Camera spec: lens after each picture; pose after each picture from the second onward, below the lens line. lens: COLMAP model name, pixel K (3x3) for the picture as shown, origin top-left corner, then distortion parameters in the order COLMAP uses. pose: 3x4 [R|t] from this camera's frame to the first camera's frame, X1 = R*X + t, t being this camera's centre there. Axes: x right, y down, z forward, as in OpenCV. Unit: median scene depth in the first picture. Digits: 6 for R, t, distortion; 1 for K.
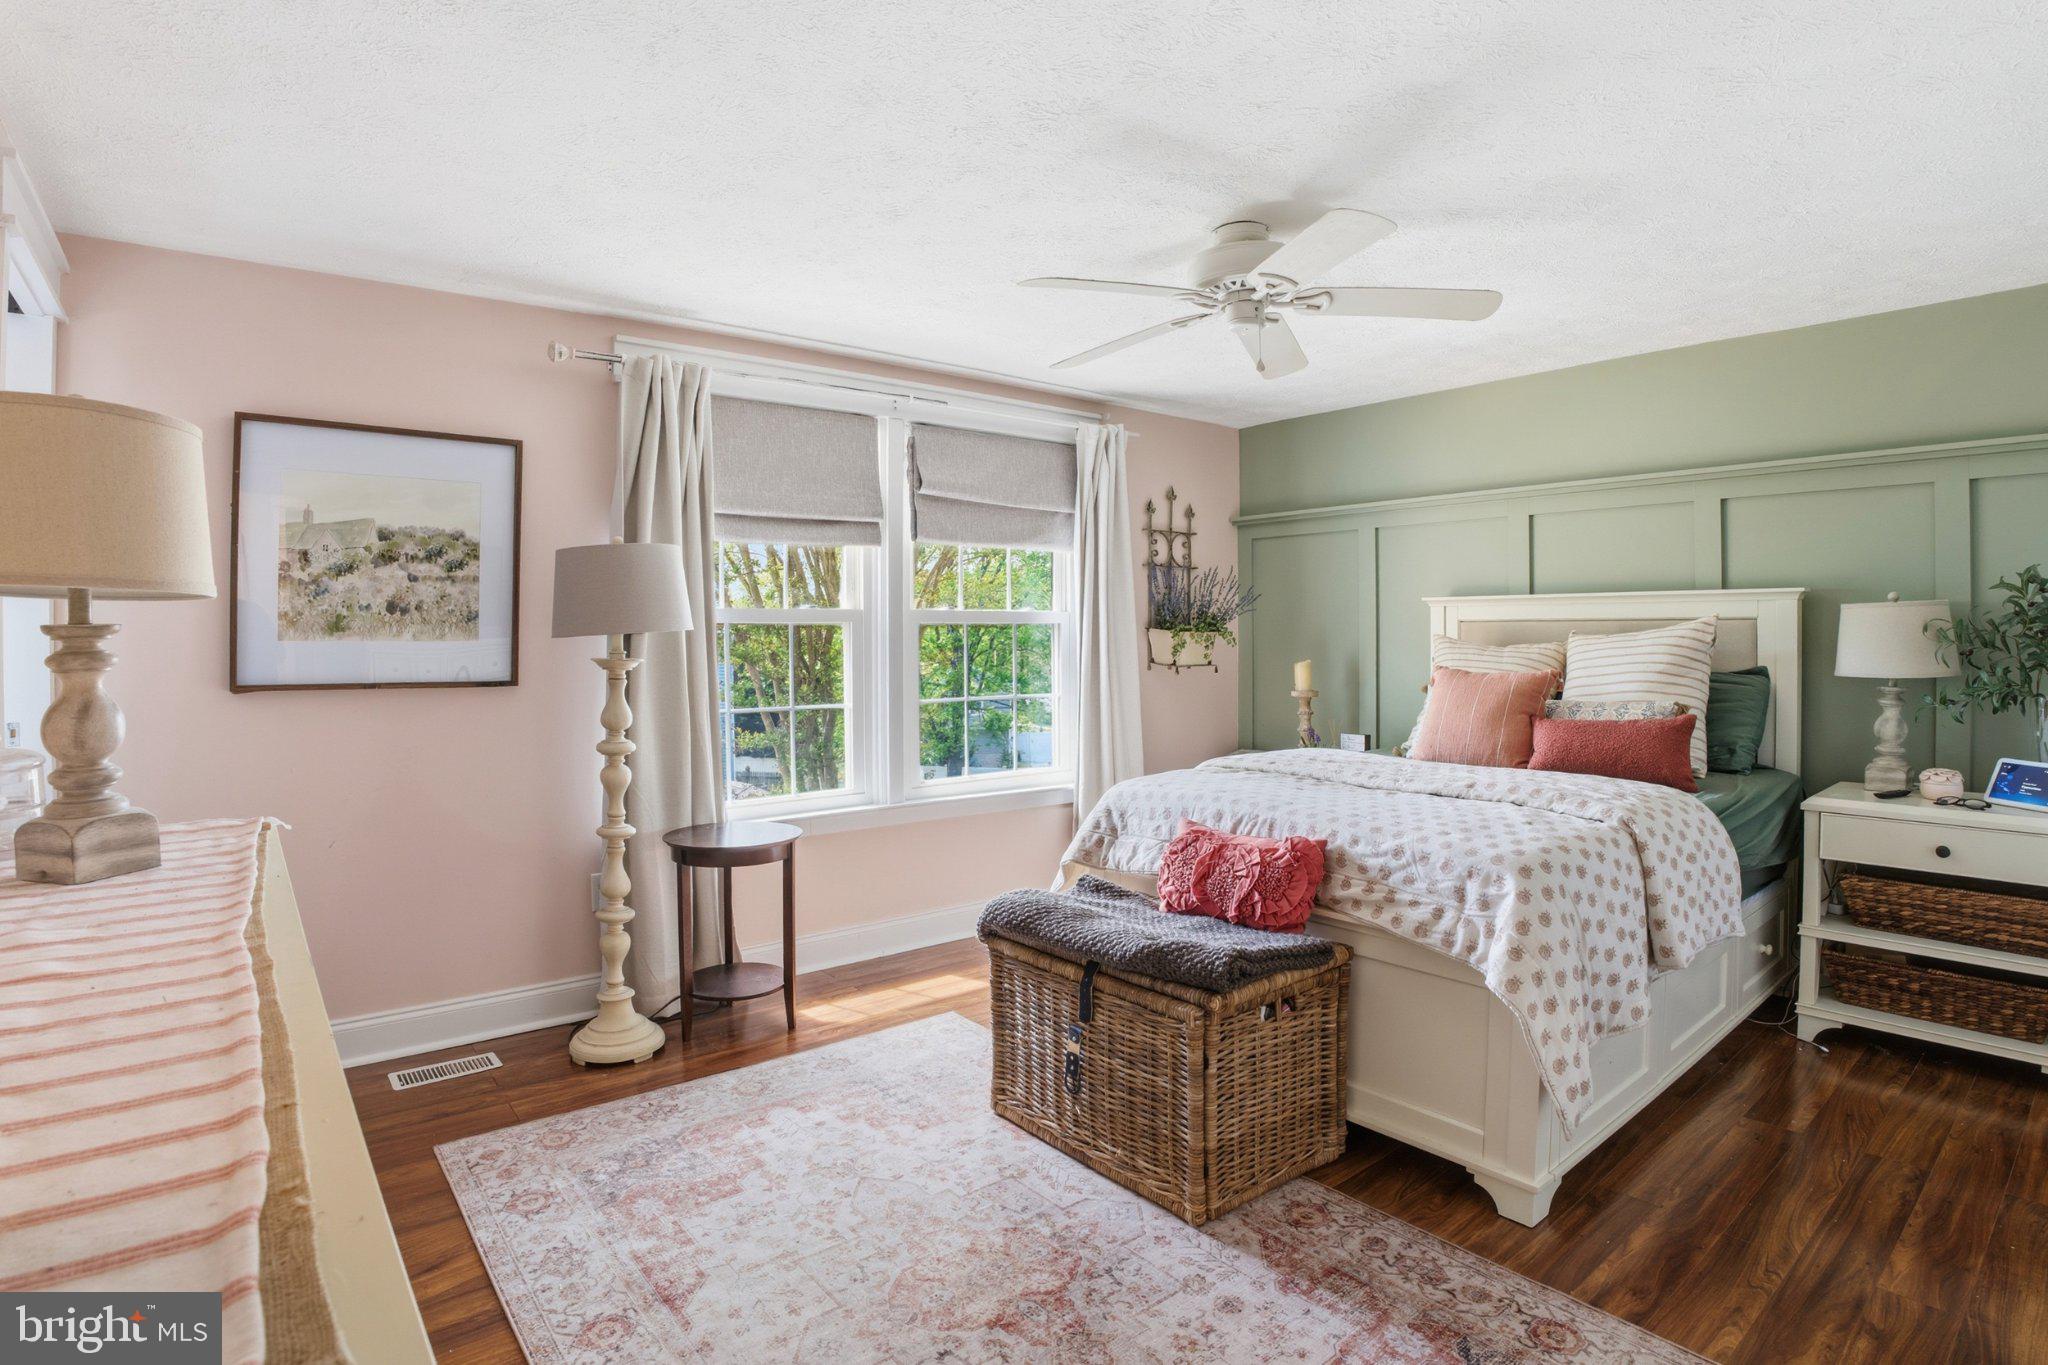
lens RADIAL K [[1016.6, 0, 1040.0], [0, 1016.6, 686.7], [0, 0, 1]] dist [-0.090860, 0.033813]
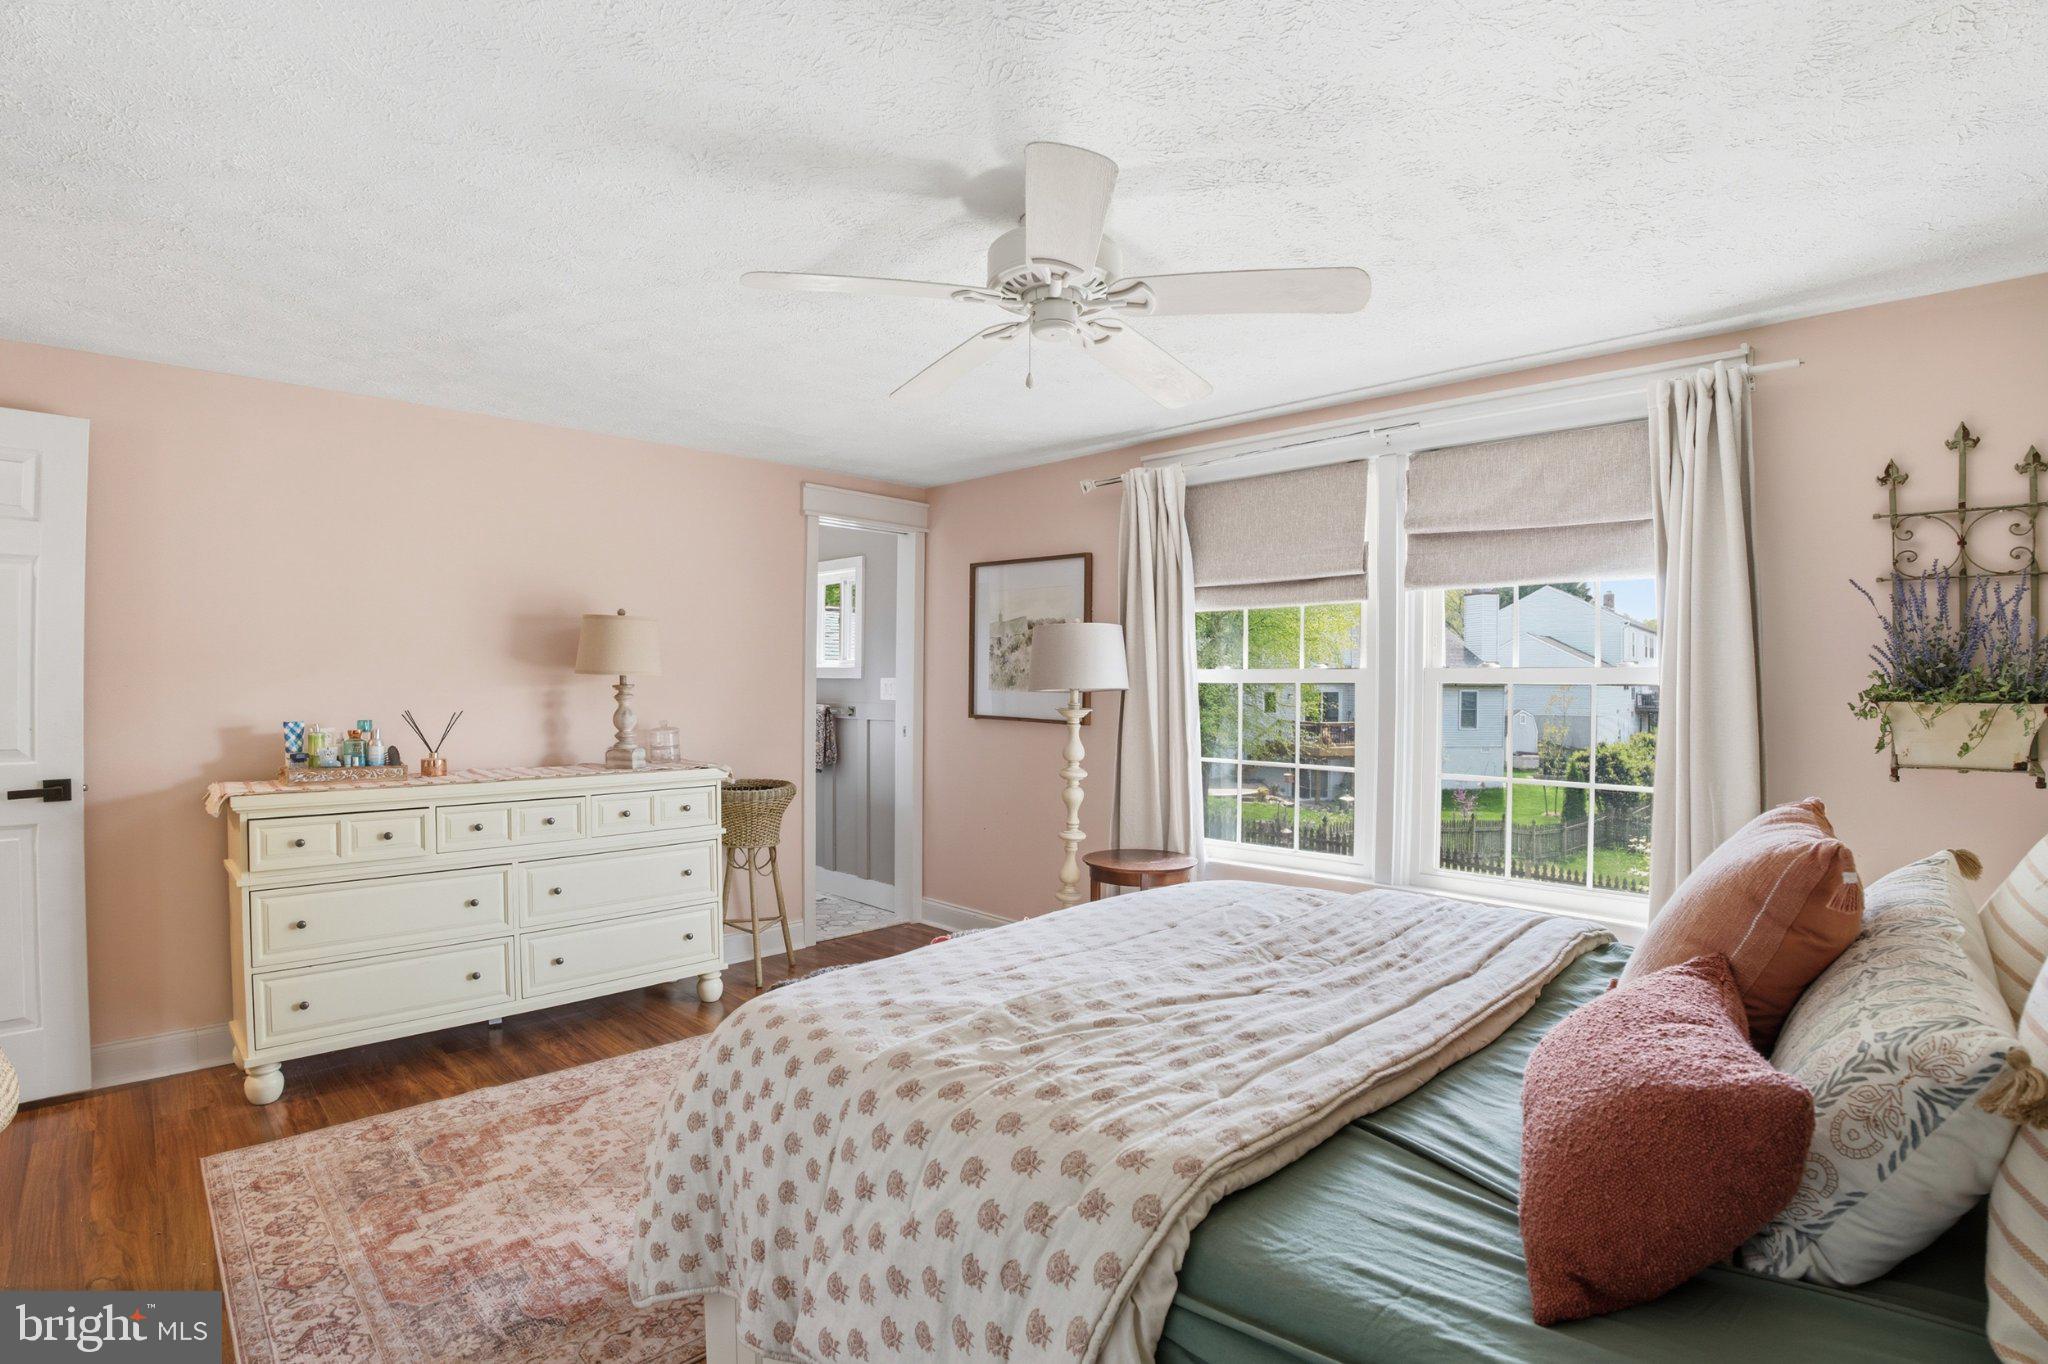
lens RADIAL K [[1016.6, 0, 1040.0], [0, 1016.6, 686.2], [0, 0, 1]] dist [-0.090860, 0.033813]
pose [[0.119745, 0.010745, -0.992747, 0.714970], [-0.058973, 0.998253, 0.003692, -0.046734], [0.991052, 0.058103, 0.120169, 0.607818]]
